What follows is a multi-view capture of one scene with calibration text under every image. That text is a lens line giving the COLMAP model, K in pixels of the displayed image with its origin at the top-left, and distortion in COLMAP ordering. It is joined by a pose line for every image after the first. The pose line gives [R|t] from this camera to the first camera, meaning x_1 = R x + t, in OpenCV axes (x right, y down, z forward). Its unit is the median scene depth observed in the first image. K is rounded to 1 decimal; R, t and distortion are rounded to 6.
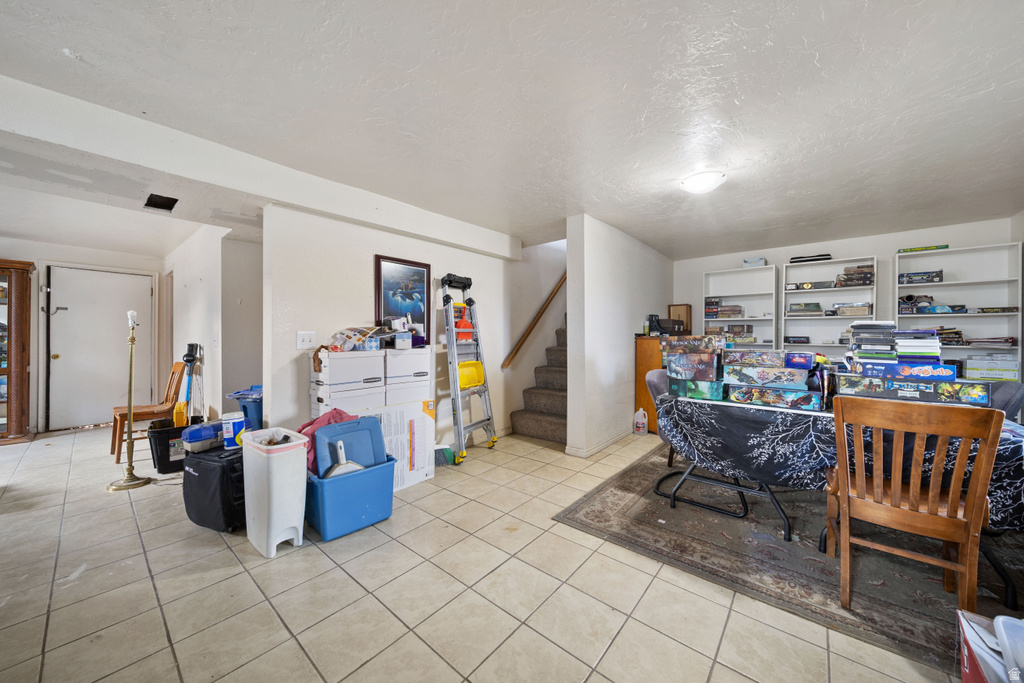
lens RADIAL K [[359.3, 0, 509.4], [0, 359.3, 337.7], [0, 0, 1]] dist [0.000092, -0.000212]
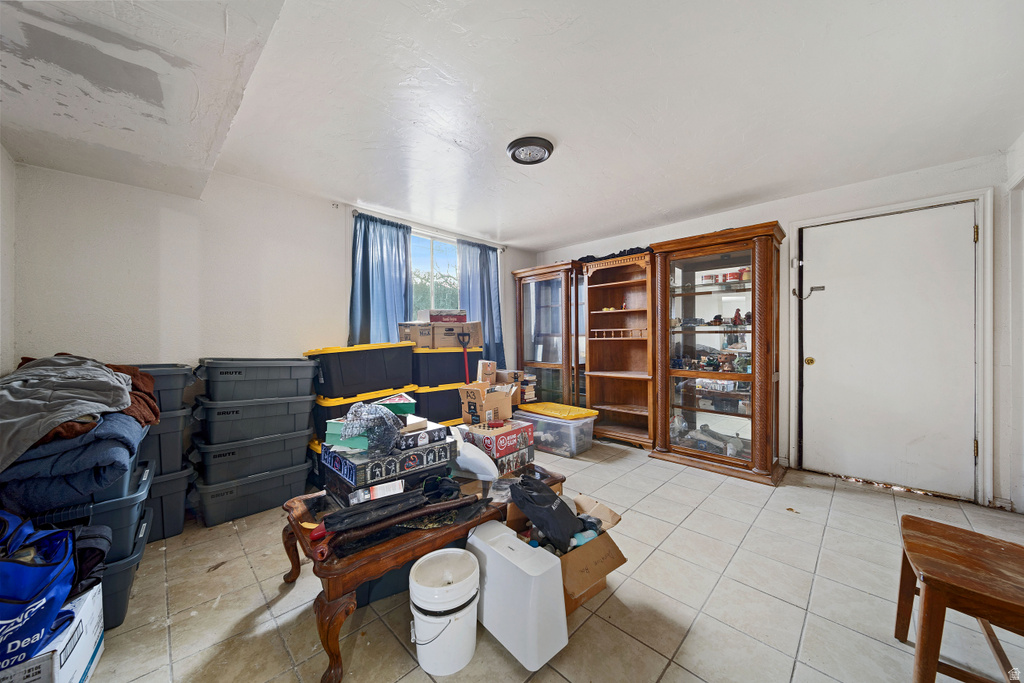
lens RADIAL K [[359.3, 0, 505.6], [0, 359.3, 336.2], [0, 0, 1]] dist [0.000092, -0.000212]
pose [[-0.080691, 0.003107, -0.996734, -0.556385], [0.006642, 0.999975, 0.002580, 0.000500], [0.996717, -0.006413, -0.080710, 0.495410]]
